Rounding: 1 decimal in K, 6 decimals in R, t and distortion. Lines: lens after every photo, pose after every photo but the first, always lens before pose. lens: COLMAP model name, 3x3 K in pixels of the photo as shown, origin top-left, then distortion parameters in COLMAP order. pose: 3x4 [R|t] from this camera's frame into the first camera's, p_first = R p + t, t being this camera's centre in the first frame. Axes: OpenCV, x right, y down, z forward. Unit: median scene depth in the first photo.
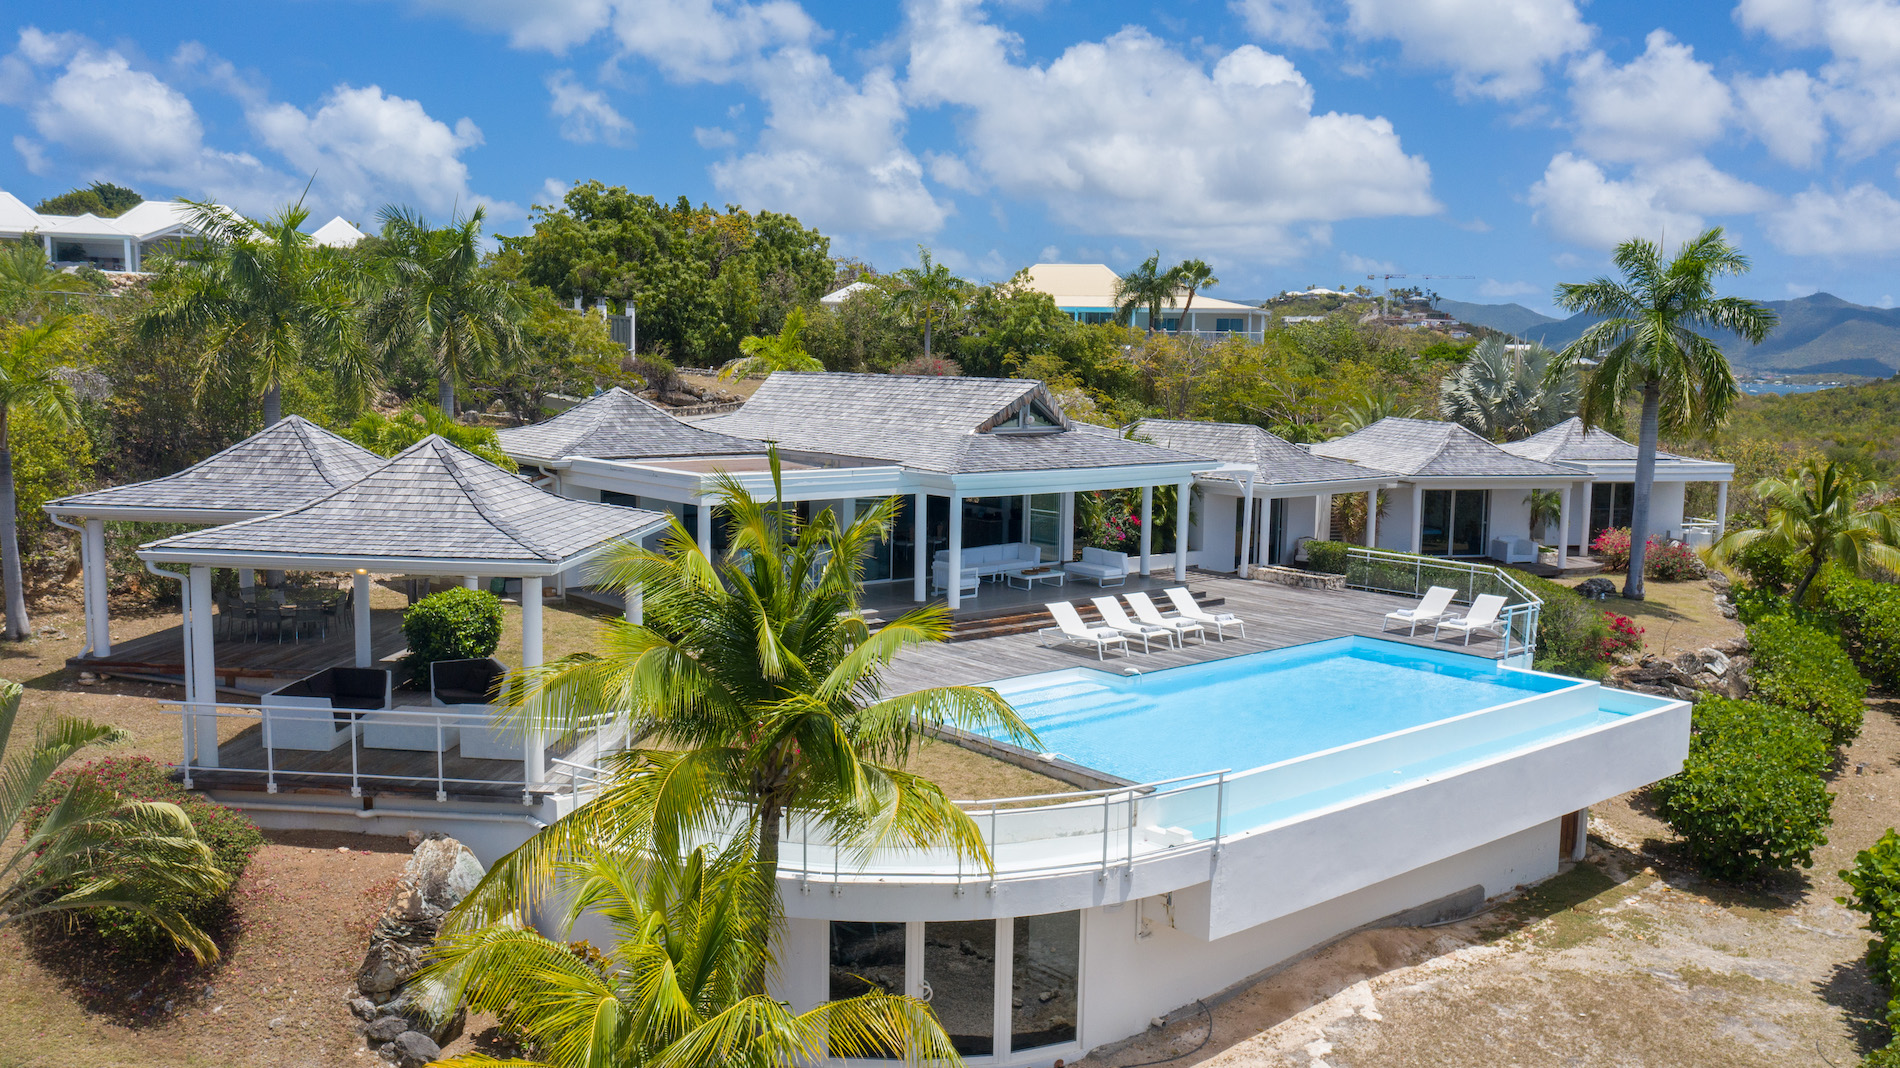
lens RADIAL K [[1516.6, 0, 947.6], [0, 1516.6, 536.7], [0, 0, 1]] dist [-0.022221, 0.008950]
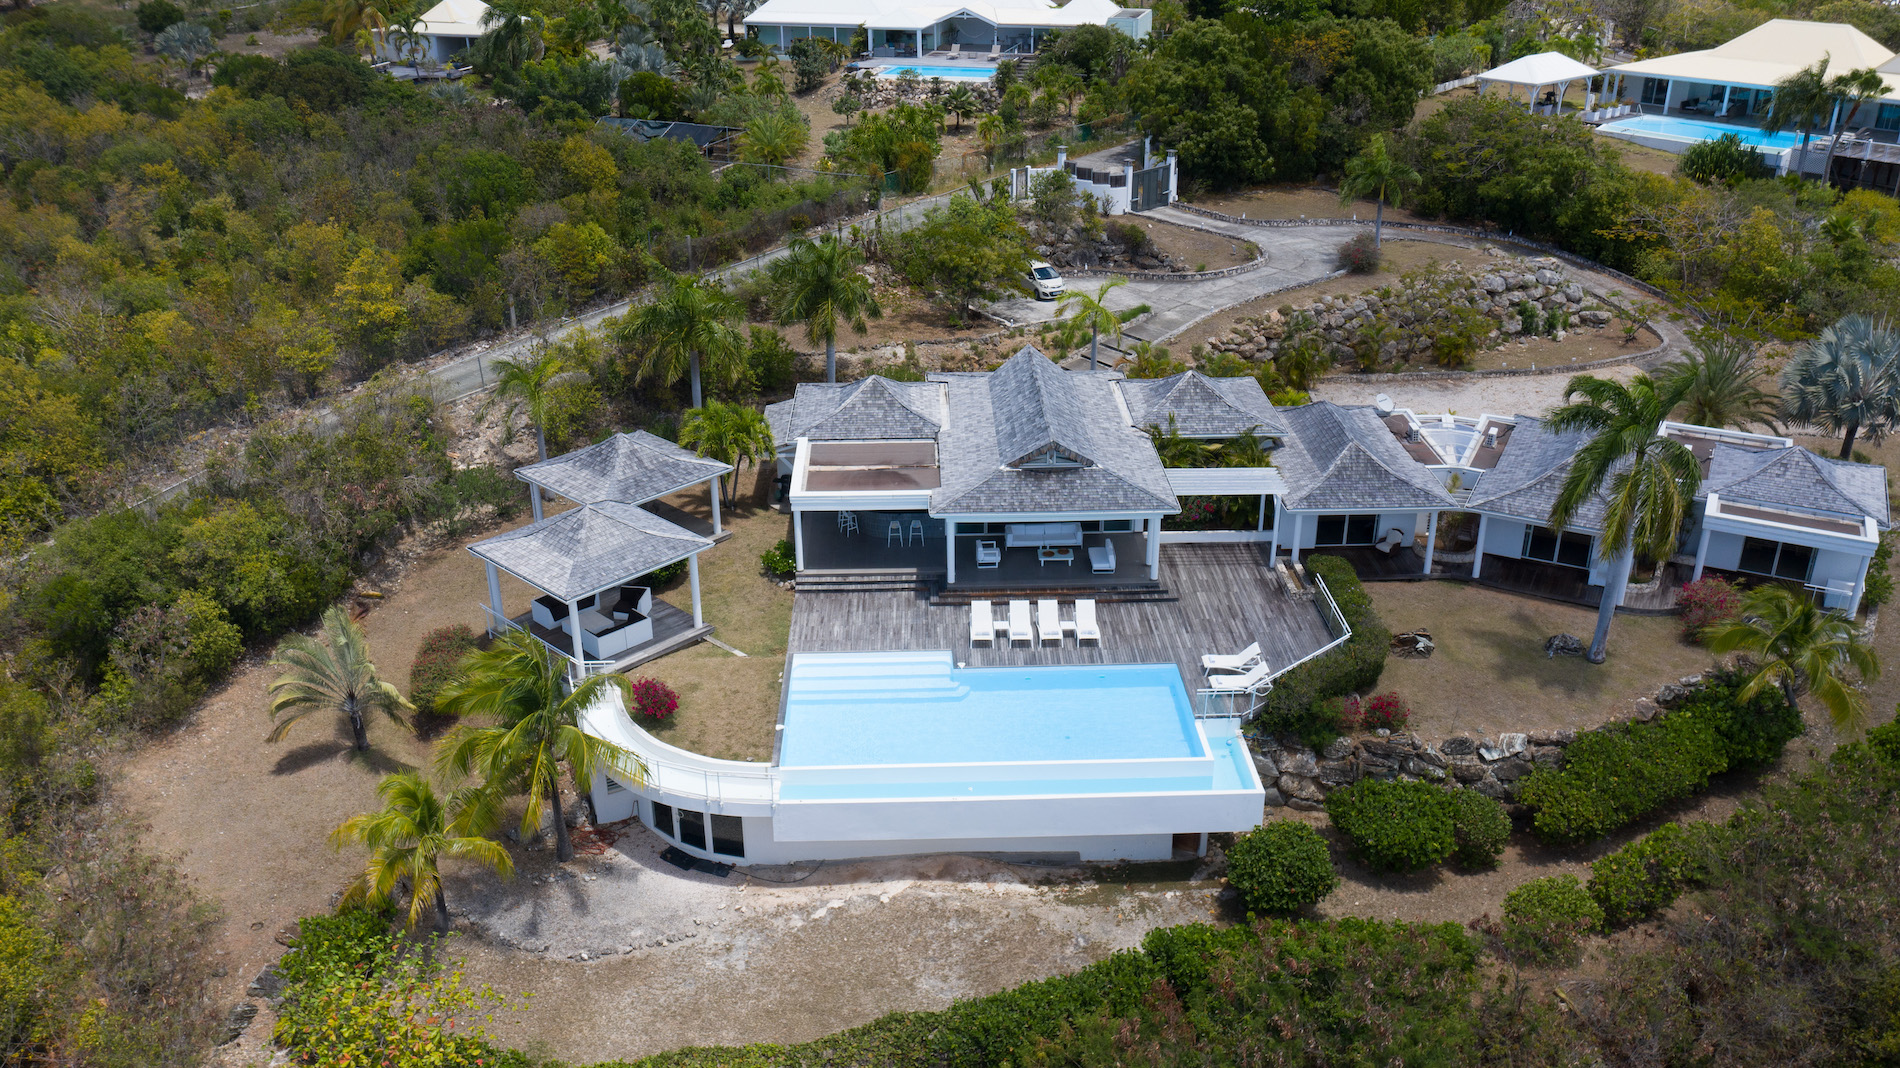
lens RADIAL K [[1487.7, 0, 961.3], [0, 1487.7, 528.6], [0, 0, 1]] dist [-0.010511, -0.002909]
pose [[0.781551, 0.238503, -0.576450, 1.137990], [-0.052346, 0.945846, 0.320367, -0.642231], [0.621642, -0.220208, 0.751711, -0.246491]]
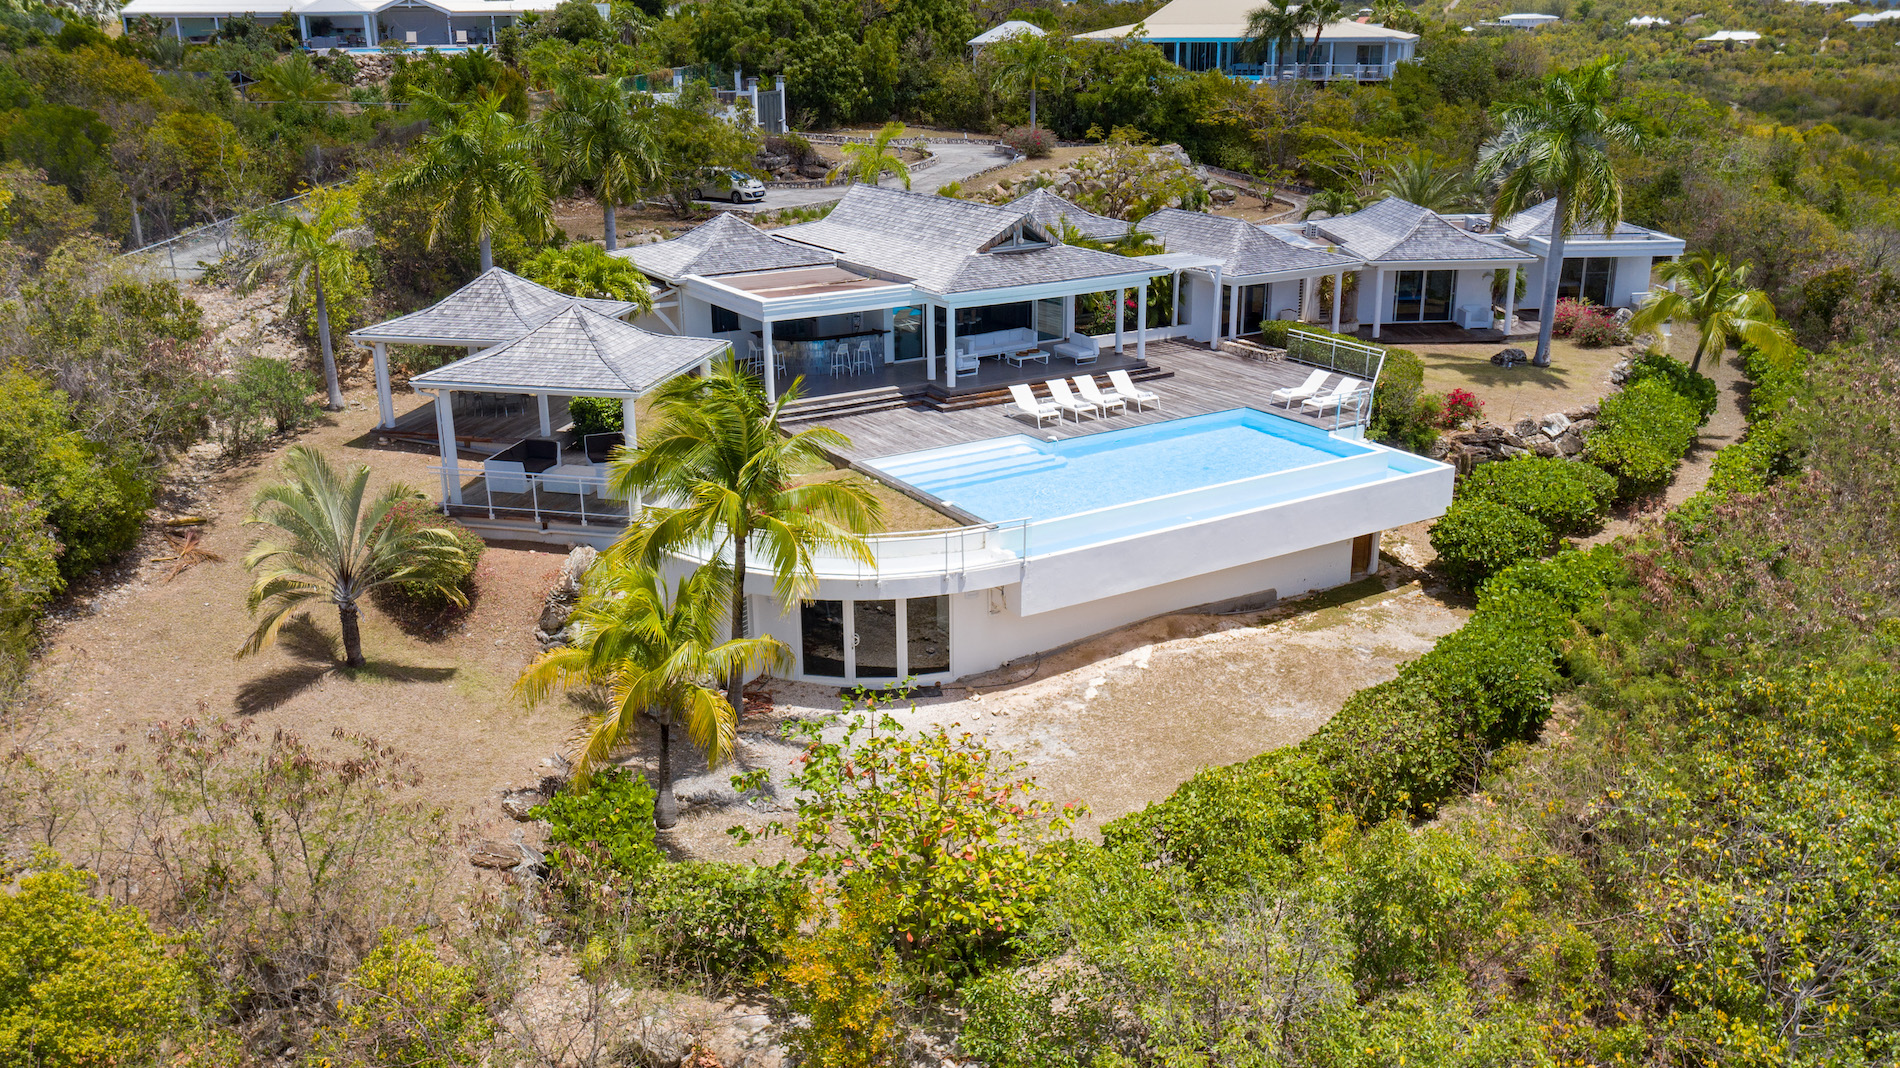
lens RADIAL K [[1545.5, 0, 951.8], [0, 1545.5, 533.9], [0, 0, 1]] dist [-0.018696, -0.002713]
pose [[0.989035, 0.022612, -0.145941, 0.264413], [0.007457, 0.979302, 0.202269, -0.132640], [0.147494, -0.201139, 0.968395, -0.509318]]
